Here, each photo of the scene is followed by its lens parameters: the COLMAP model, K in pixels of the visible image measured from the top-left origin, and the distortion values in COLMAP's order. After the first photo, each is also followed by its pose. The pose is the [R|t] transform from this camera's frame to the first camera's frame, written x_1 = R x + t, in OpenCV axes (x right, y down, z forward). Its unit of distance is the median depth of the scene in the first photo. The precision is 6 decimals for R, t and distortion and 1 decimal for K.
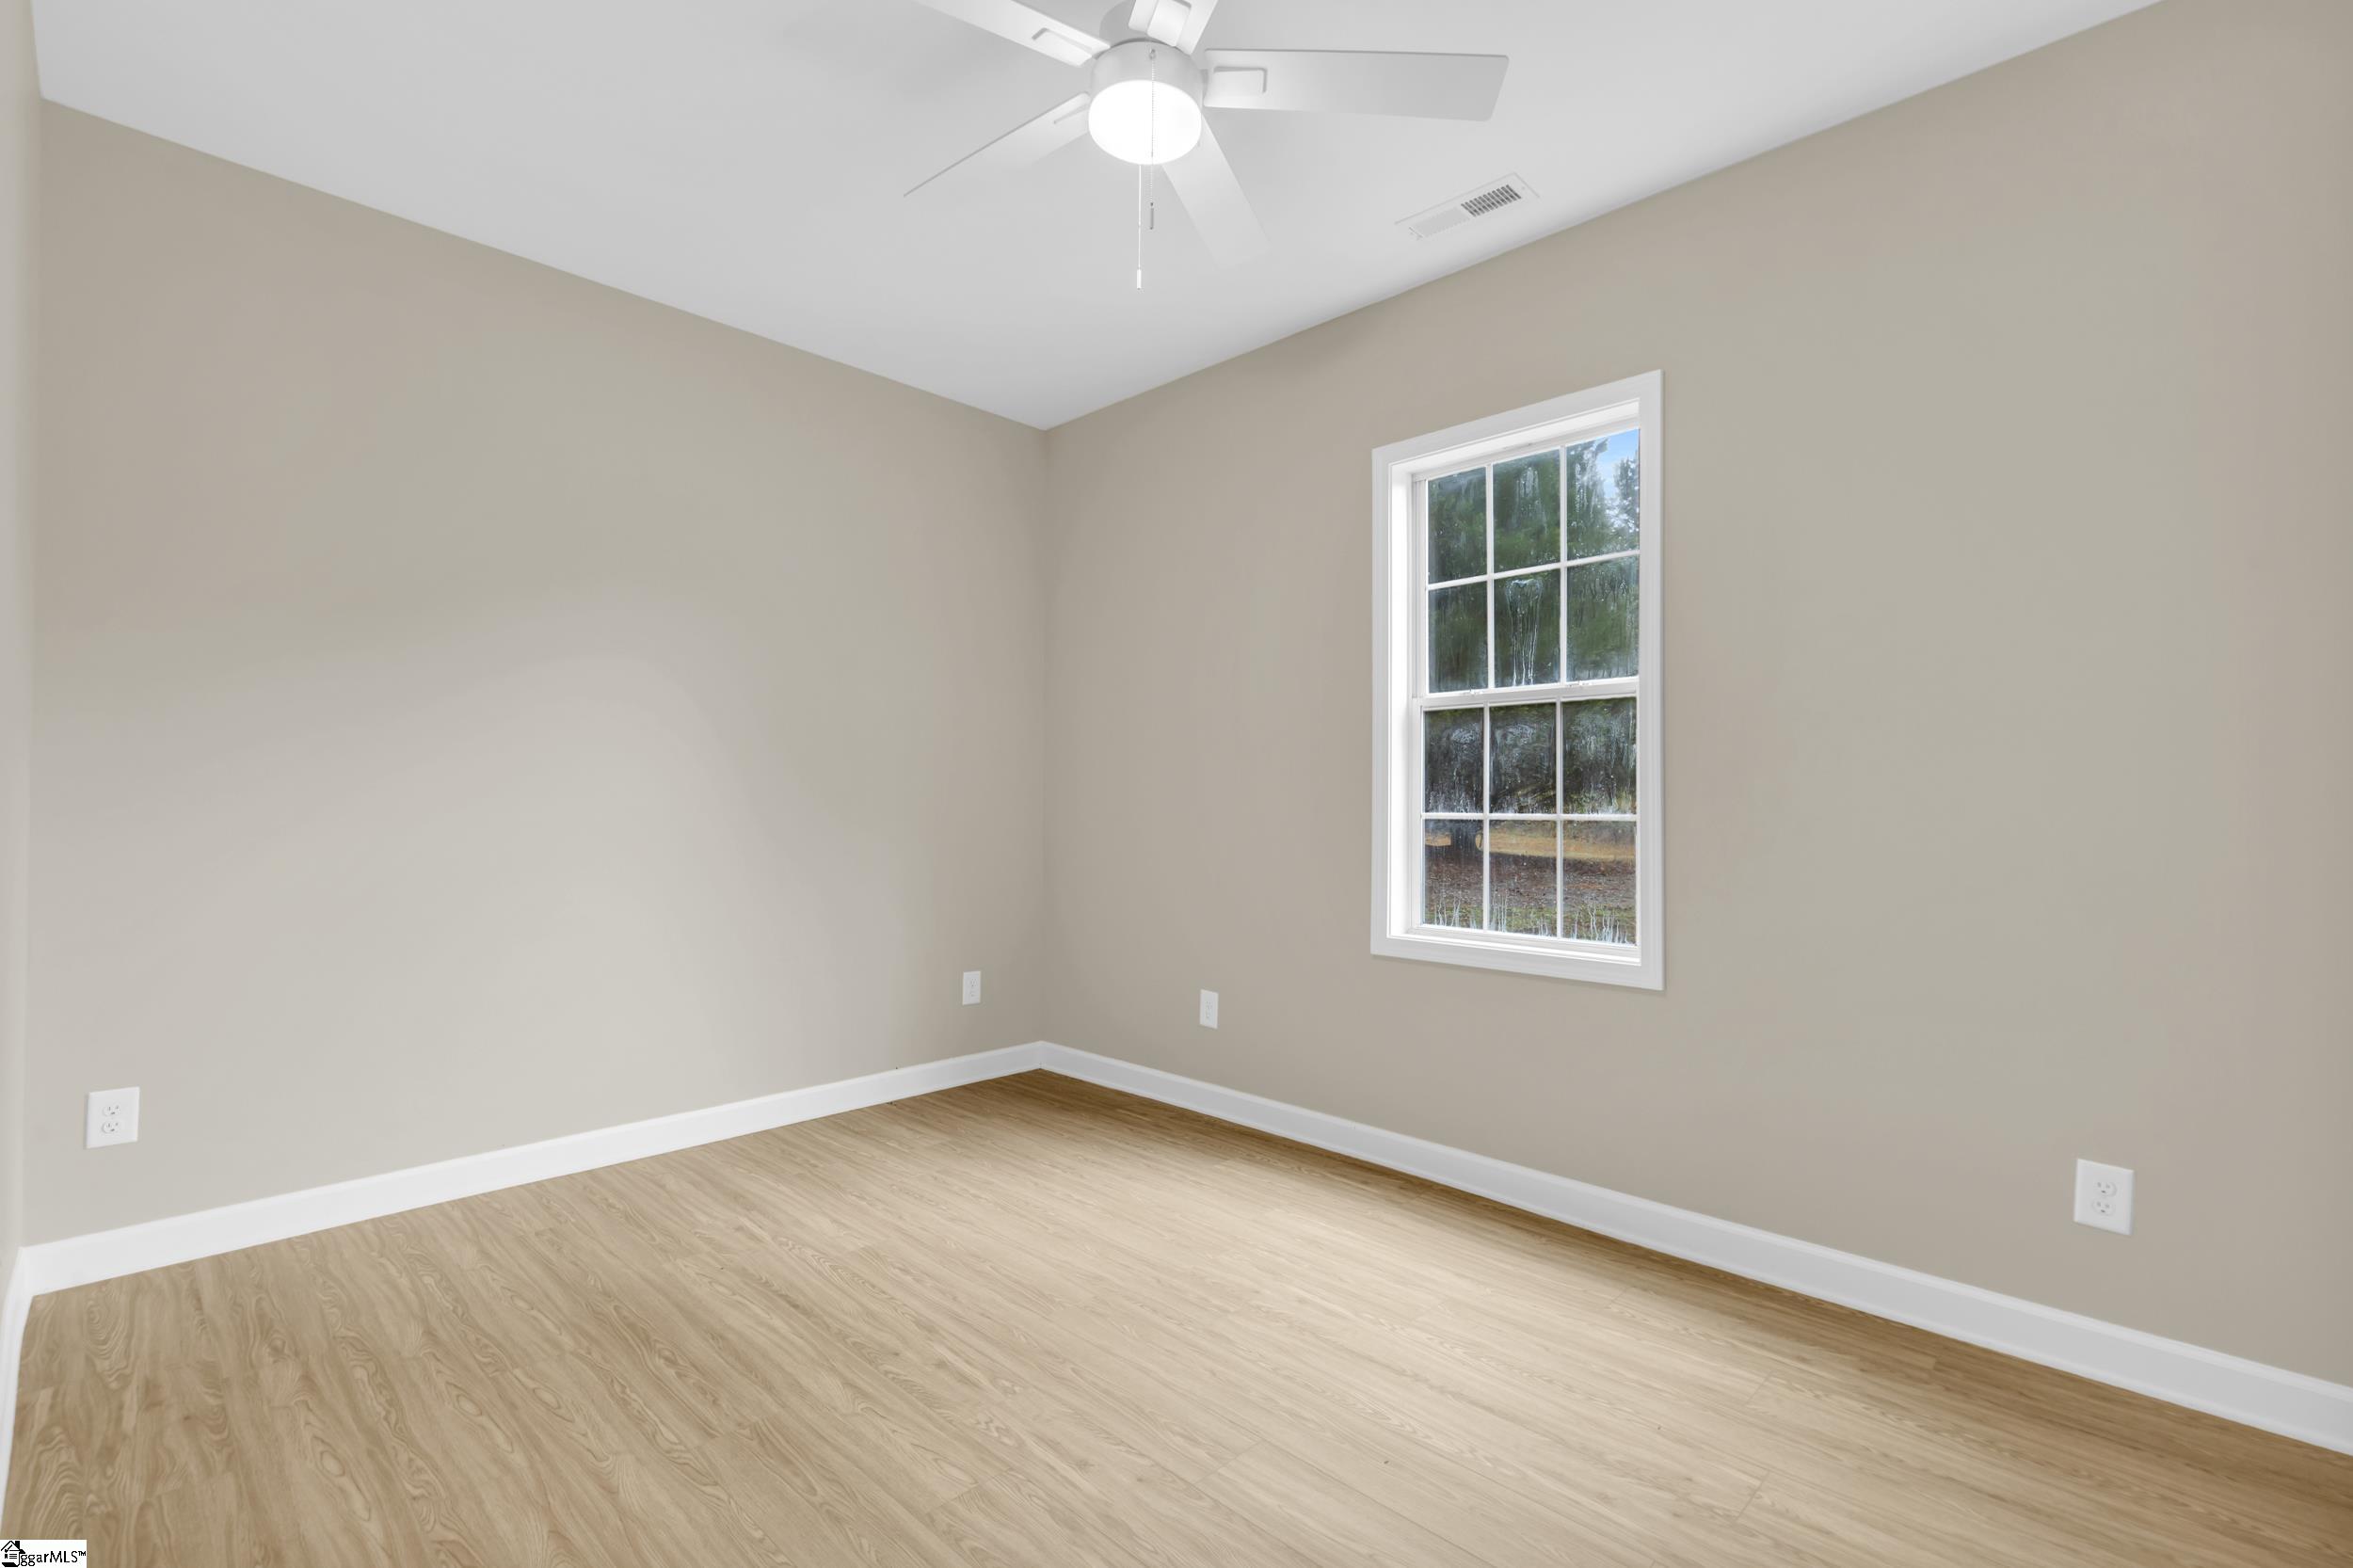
lens RADIAL K [[1074.2, 0, 1176.5], [0, 1074.2, 784.0], [0, 0, 1]] dist [0.000076, -0.000095]
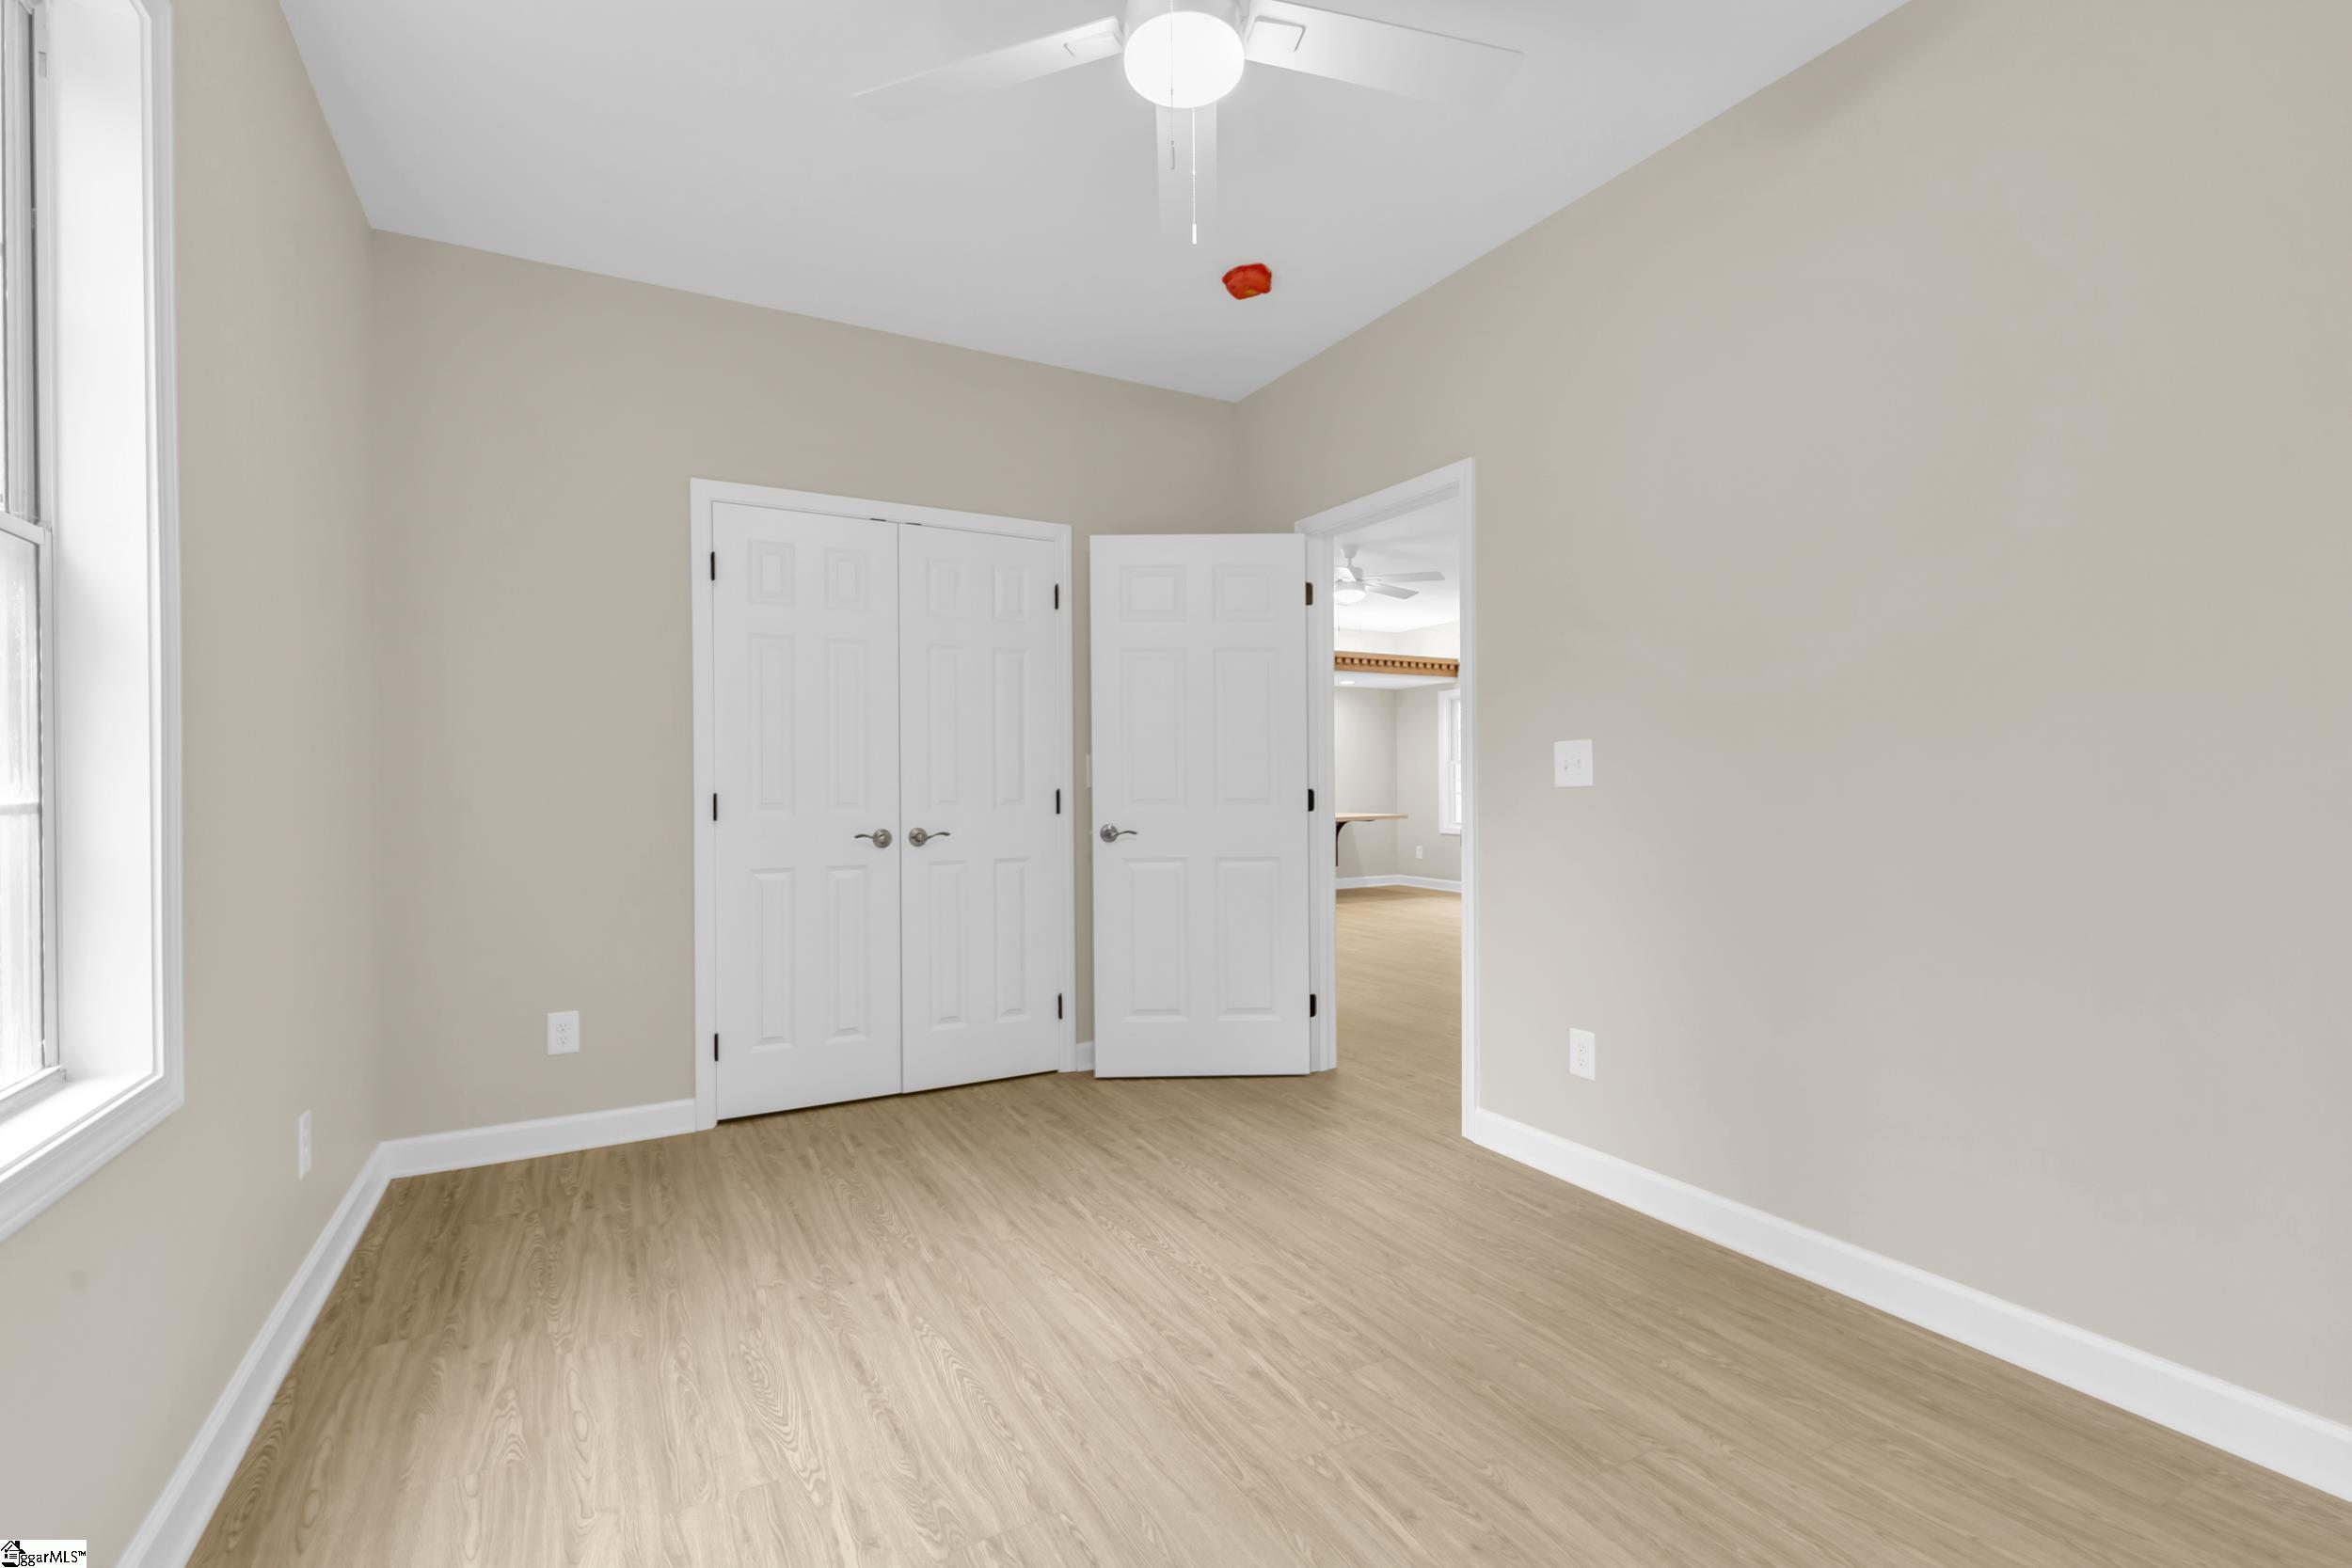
lens RADIAL K [[1073.7, 0, 1176.0], [0, 1073.7, 784.0], [0, 0, 1]] dist [0.000076, -0.000095]
pose [[-0.956265, -0.003886, 0.292475, -0.306455], [-0.007338, 0.999916, -0.010707, 0.032188], [-0.292408, -0.012385, -0.956213, 1.935910]]
